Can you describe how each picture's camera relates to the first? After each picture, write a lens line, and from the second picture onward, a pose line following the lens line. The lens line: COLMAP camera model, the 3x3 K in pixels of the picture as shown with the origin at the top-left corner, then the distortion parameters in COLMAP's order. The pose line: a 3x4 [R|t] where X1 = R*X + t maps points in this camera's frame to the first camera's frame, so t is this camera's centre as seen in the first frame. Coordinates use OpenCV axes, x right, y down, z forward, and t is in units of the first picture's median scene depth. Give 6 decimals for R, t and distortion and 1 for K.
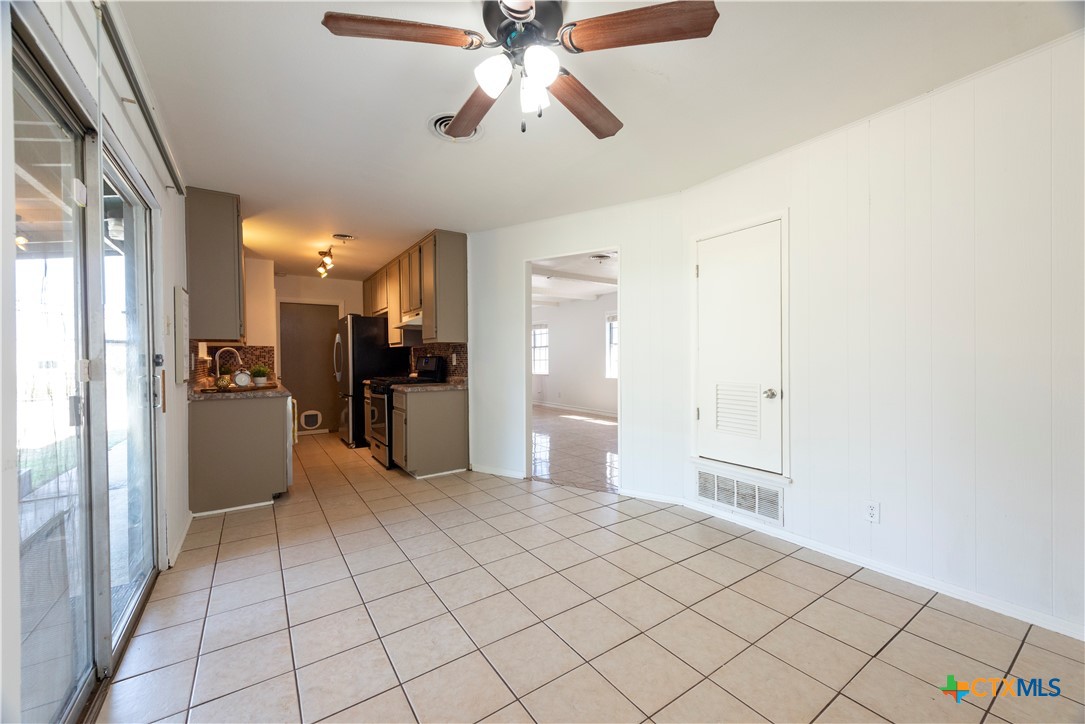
lens RADIAL K [[422.7, 0, 545.9], [0, 422.7, 362.1], [0, 0, 1]] dist [0.007778, -0.000320]
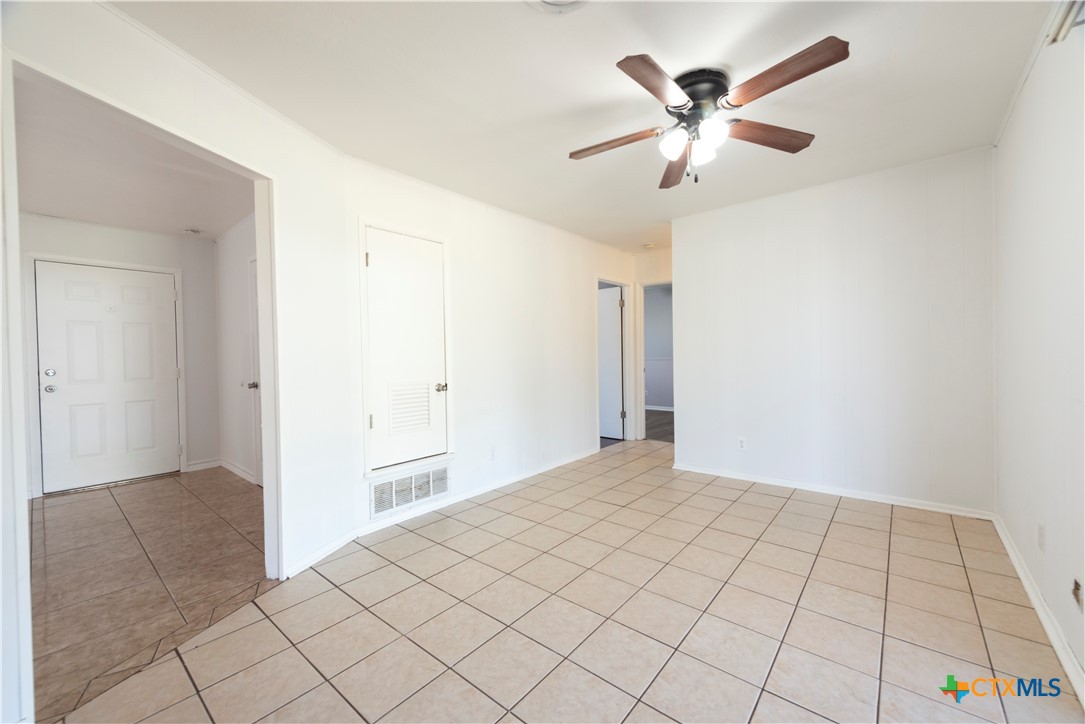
lens RADIAL K [[422.7, 0, 545.9], [0, 422.7, 362.1], [0, 0, 1]] dist [0.007778, -0.000320]
pose [[-0.268319, -0.003237, 0.963325, -0.430077], [0.029799, 0.999488, 0.011659, -0.000890], [-0.962869, 0.031834, -0.268085, 0.646113]]
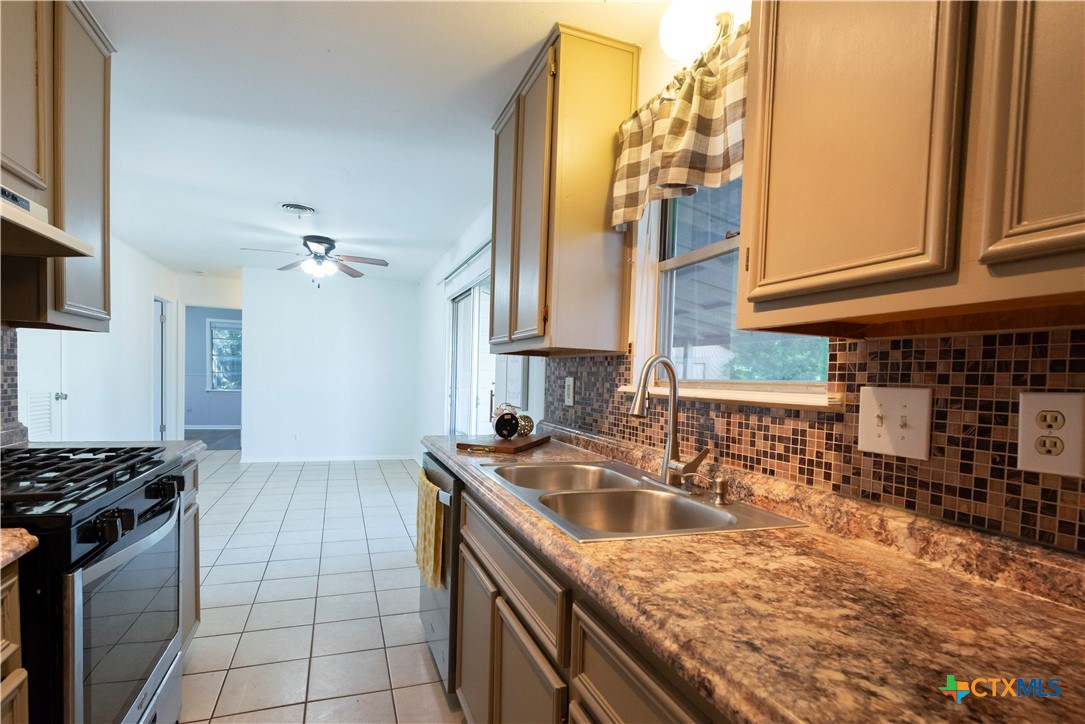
lens RADIAL K [[506.8, 0, 512.9], [0, 506.8, 406.5], [0, 0, 1]] dist [0.001085, -0.000043]
pose [[-0.963107, -0.043690, 0.265550, -0.722807], [-0.027379, 0.997521, 0.064818, -0.018439], [-0.267723, 0.055156, -0.961916, 1.304373]]
